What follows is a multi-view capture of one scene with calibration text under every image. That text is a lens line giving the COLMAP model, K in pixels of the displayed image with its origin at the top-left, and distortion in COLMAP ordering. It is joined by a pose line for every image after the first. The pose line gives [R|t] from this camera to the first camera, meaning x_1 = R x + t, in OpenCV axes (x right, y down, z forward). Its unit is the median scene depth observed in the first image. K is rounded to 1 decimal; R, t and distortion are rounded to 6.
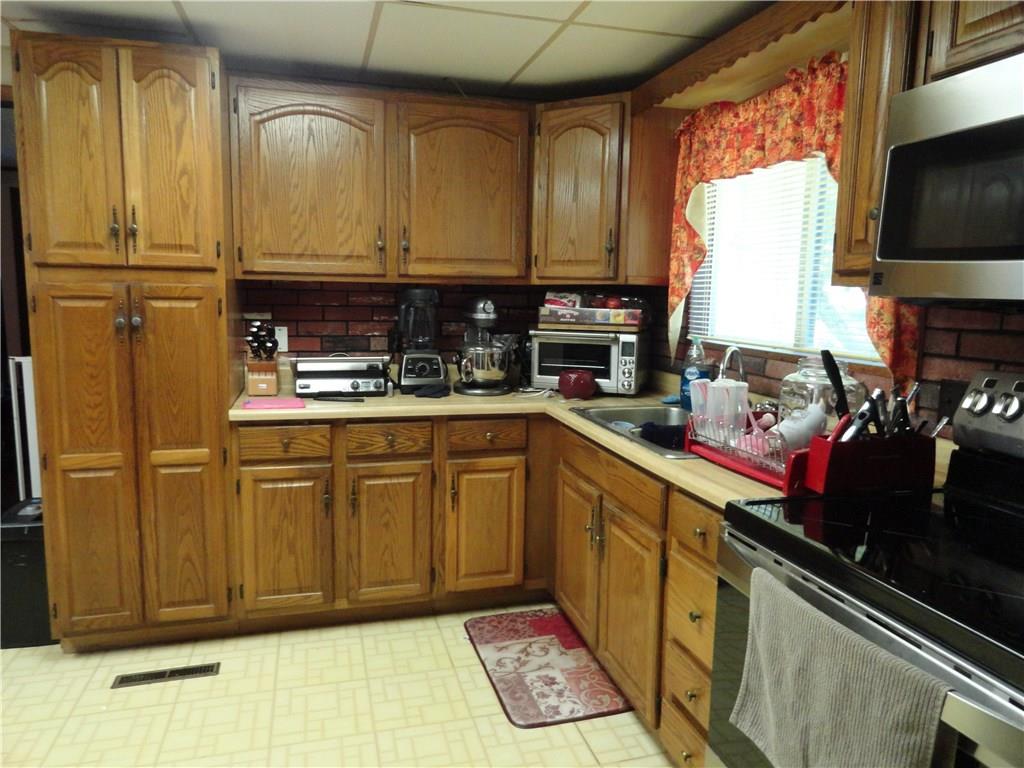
lens RADIAL K [[709.5, 0, 509.9], [0, 709.5, 382.9], [0, 0, 1]] dist [0.013566, 0.003768]
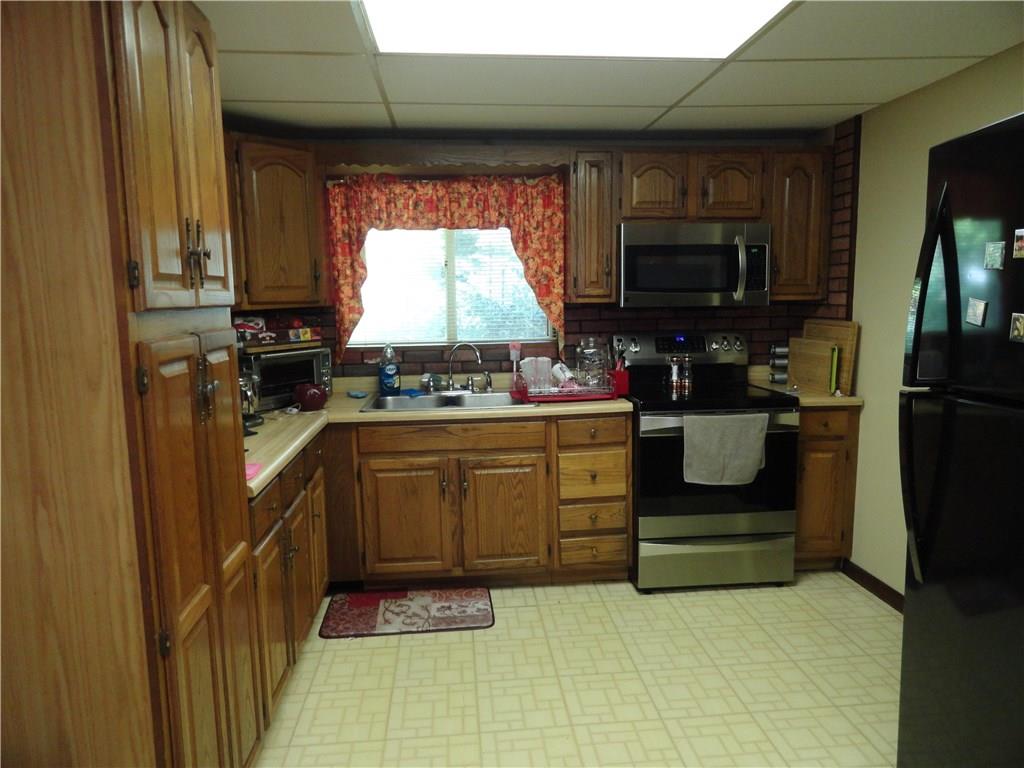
lens RADIAL K [[709.5, 0, 510.5], [0, 709.5, 386.1], [0, 0, 1]] dist [0.013566, 0.003768]
pose [[0.179822, -0.150484, 0.972121, -1.056866], [0.150538, 0.980799, 0.123981, -0.119703], [-0.972112, 0.124047, 0.199023, 0.529235]]
